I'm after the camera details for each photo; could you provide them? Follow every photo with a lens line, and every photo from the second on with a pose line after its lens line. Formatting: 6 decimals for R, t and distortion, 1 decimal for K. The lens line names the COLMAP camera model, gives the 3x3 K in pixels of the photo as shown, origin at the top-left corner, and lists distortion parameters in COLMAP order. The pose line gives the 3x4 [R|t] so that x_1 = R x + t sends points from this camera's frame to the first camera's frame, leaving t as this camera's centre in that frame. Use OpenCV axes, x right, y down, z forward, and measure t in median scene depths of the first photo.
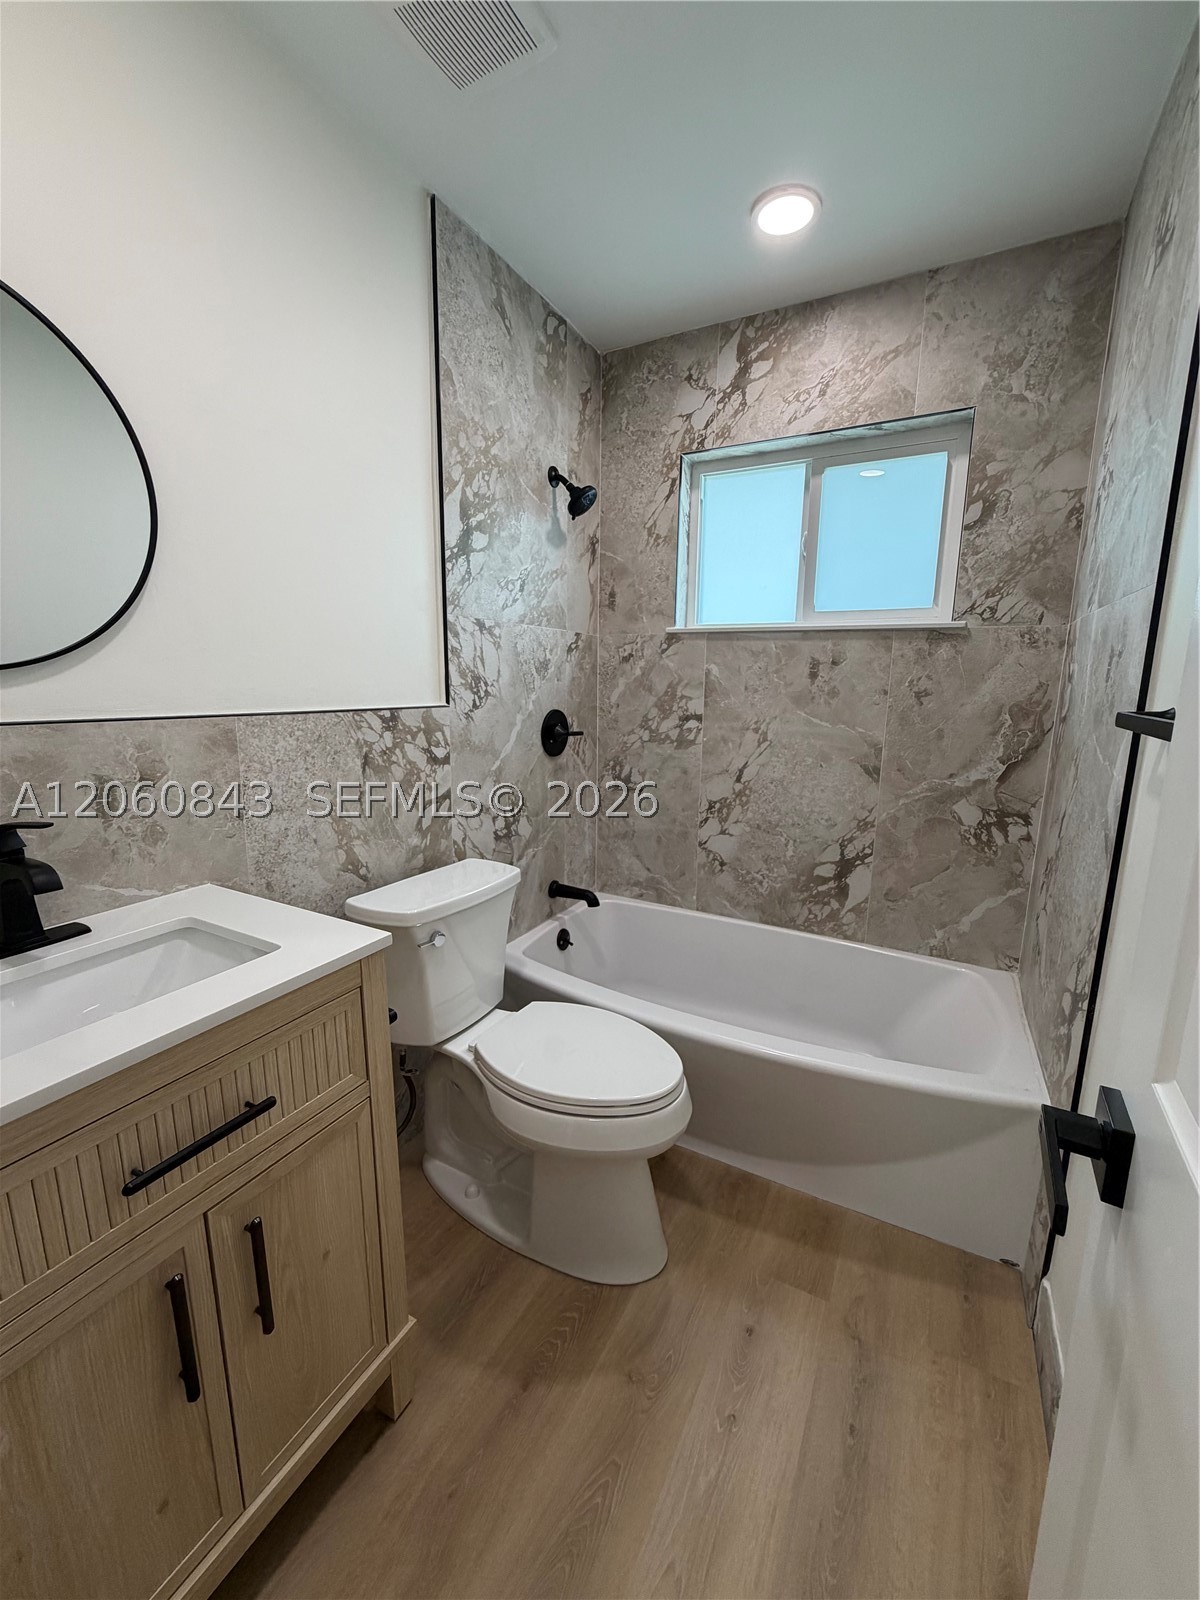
lens RADIAL K [[638.6, 0, 600.2], [0, 638.6, 797.2], [0, 0, 1]] dist [0.000129, -0.000196]
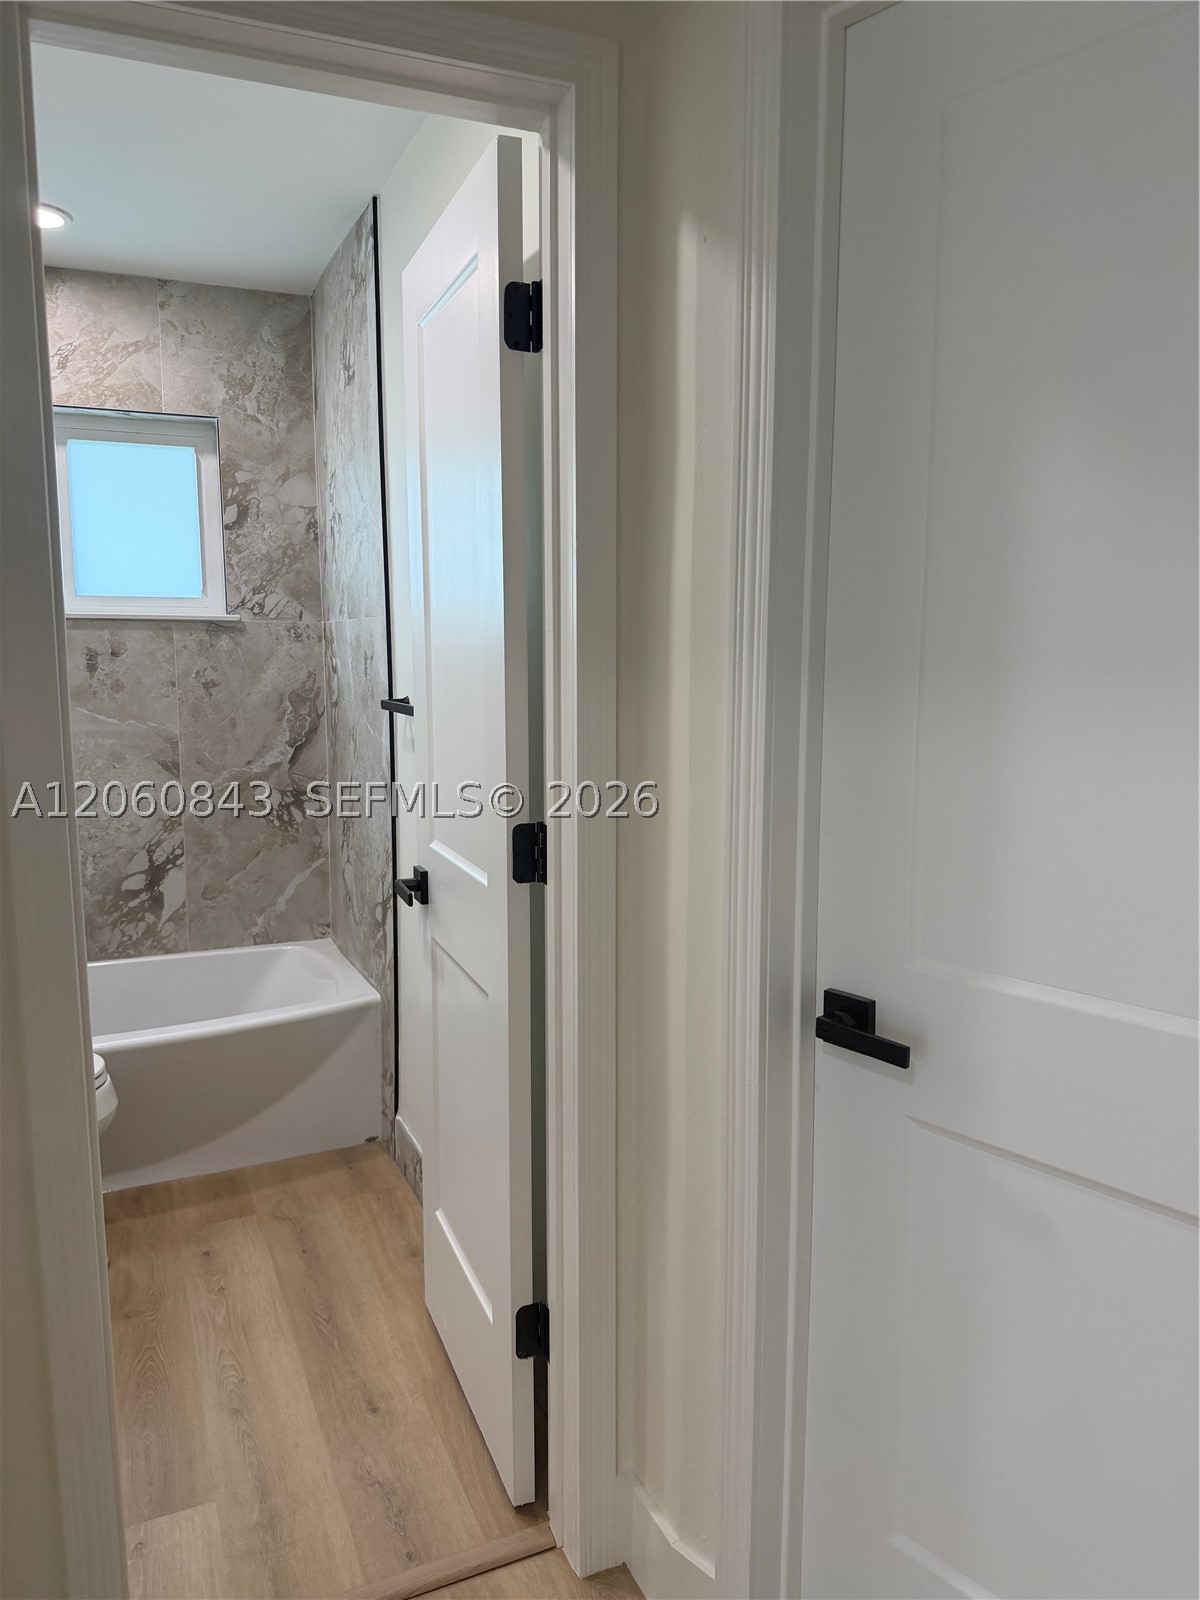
lens RADIAL K [[1128.4, 0, 599.1], [0, 1128.4, 799.1], [0, 0, 1]] dist [0.054382, -0.012453]
pose [[0.613412, -0.114126, 0.781473, -0.570331], [0.147229, 0.988682, 0.028820, 0.057705], [-0.775918, 0.097377, 0.623273, -0.605290]]
